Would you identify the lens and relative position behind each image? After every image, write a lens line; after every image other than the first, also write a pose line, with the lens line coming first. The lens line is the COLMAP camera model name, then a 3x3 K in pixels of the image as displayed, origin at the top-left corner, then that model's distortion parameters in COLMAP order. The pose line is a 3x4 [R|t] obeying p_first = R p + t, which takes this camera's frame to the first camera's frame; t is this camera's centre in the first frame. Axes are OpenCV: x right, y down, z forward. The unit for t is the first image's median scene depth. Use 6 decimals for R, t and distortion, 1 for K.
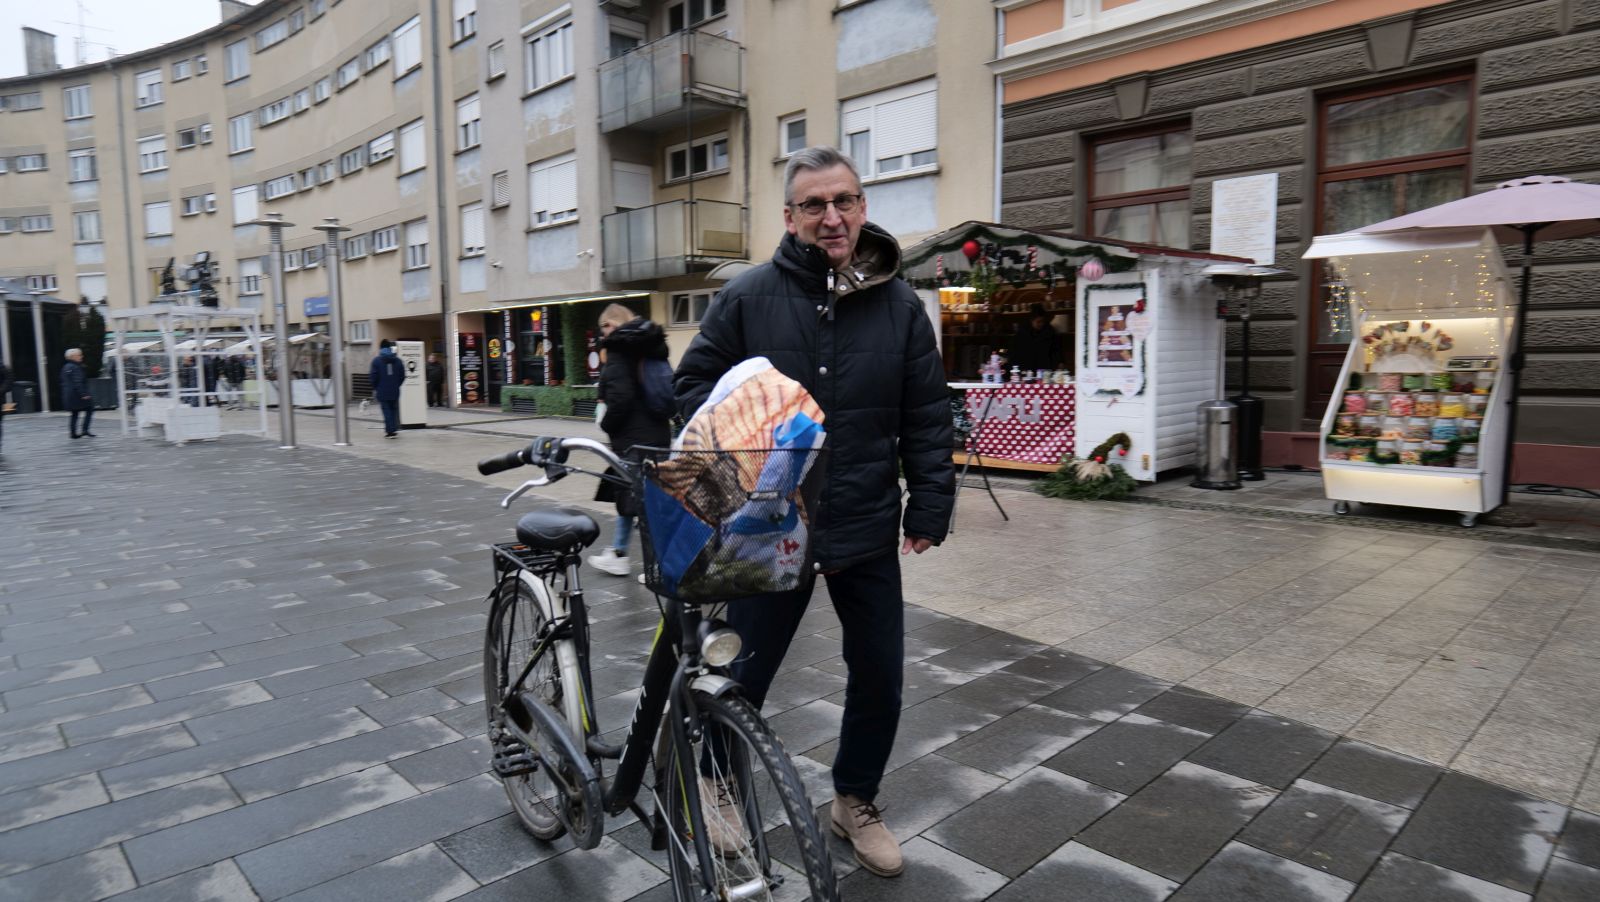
lens RADIAL K [[928.5, 0, 800.9], [0, 928.5, 448.8], [0, 0, 1]] dist [-0.002627, -0.000338]
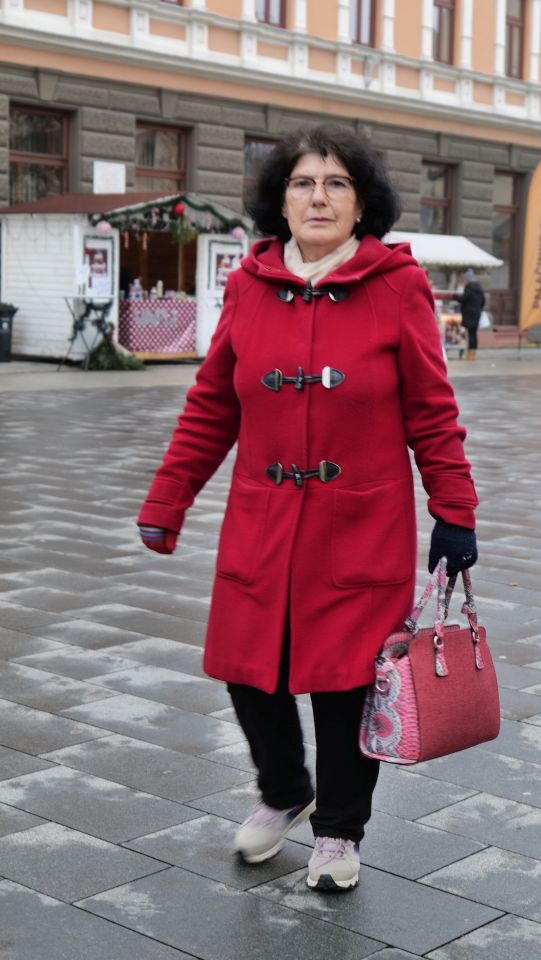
lens RADIAL K [[1593.9, 0, 270.7], [0, 1593.9, 480.1], [0, 0, 1]] dist [0.028078, 0.000000]
pose [[-0.075977, -0.115132, 0.990440, -2.393237], [0.074025, 0.989919, 0.120750, -0.082193], [-0.994358, 0.082492, -0.066689, 1.043840]]
